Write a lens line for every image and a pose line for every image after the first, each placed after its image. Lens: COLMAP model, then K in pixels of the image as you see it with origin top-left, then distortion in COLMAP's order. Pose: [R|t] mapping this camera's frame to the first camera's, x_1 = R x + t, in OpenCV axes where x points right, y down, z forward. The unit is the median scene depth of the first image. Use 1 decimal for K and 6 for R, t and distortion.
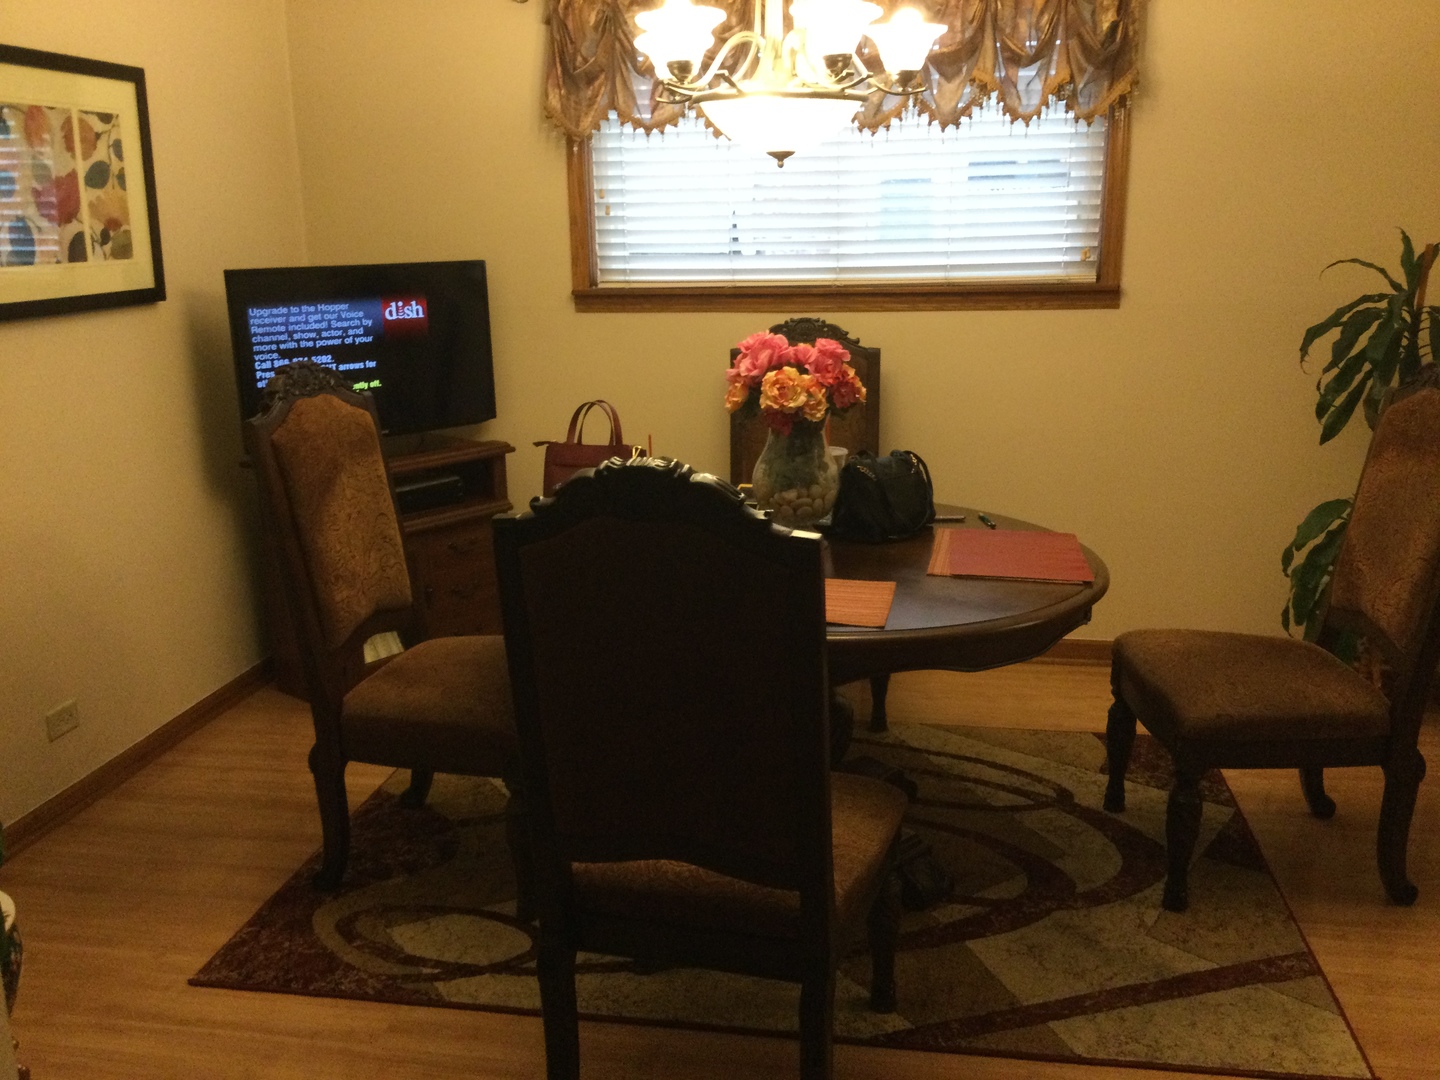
lens RADIAL K [[1278.4, 0, 720.0], [0, 1278.4, 540.0], [0, 0, 1]] dist [0.134500, -0.264549]
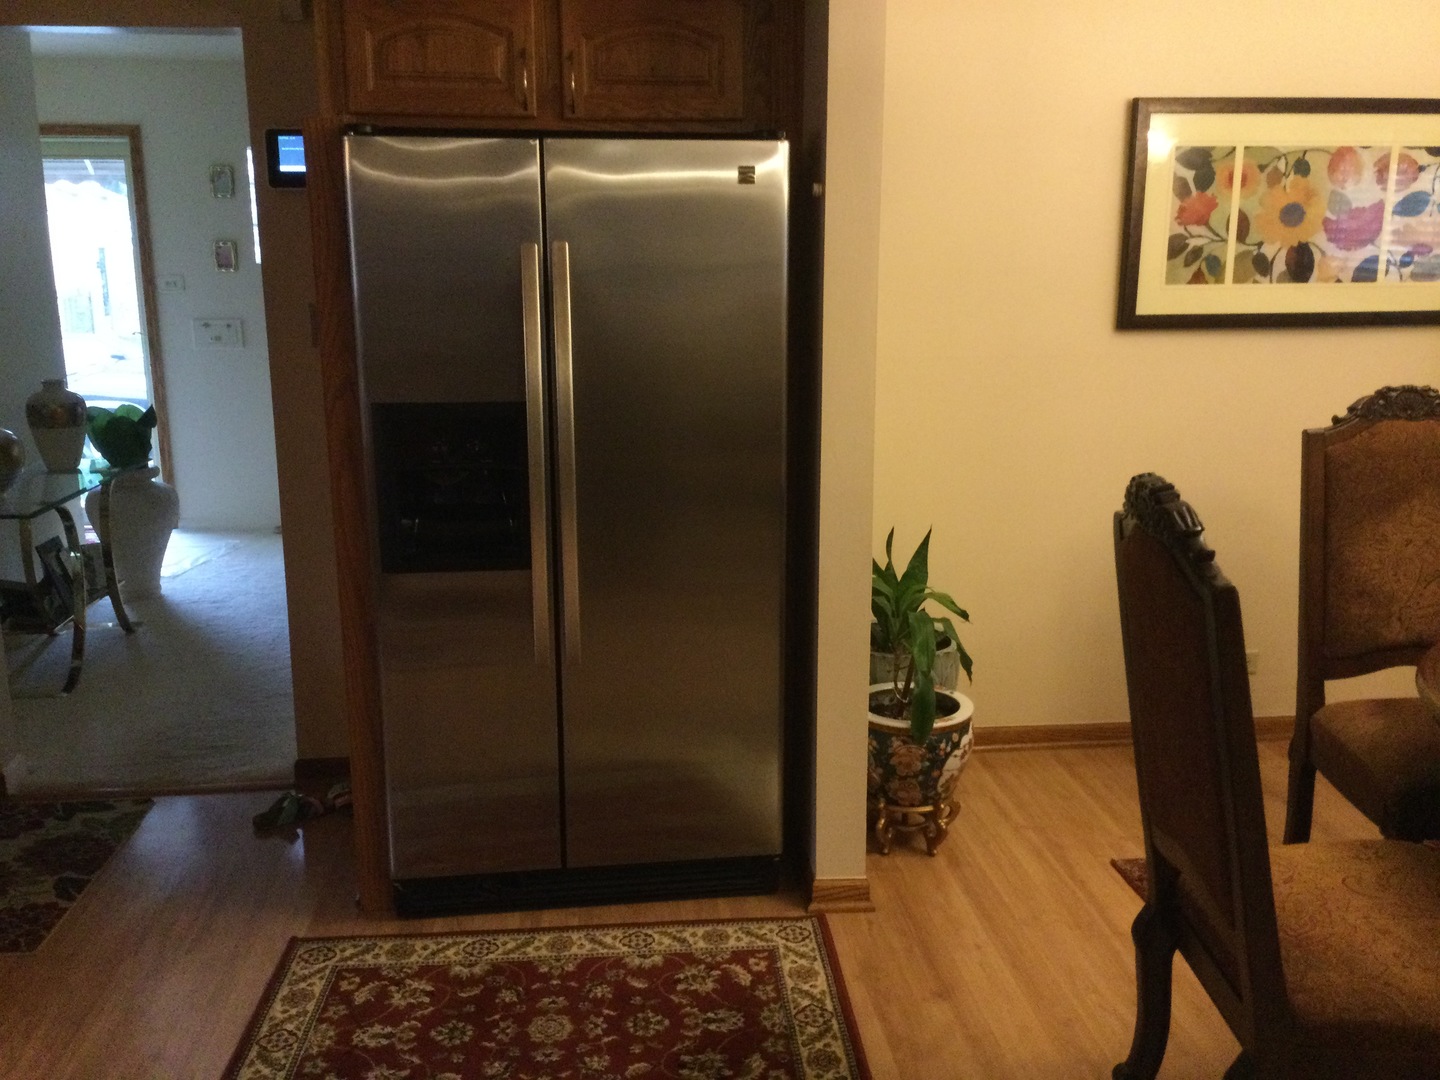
lens RADIAL K [[1278.4, 0, 720.0], [0, 1278.4, 540.0], [0, 0, 1]] dist [0.134500, -0.264549]
pose [[0.249048, 0.217250, -0.943810, 0.481124], [-0.221038, 0.961546, 0.163006, -0.059928], [0.942930, 0.168022, 0.287491, 0.189025]]
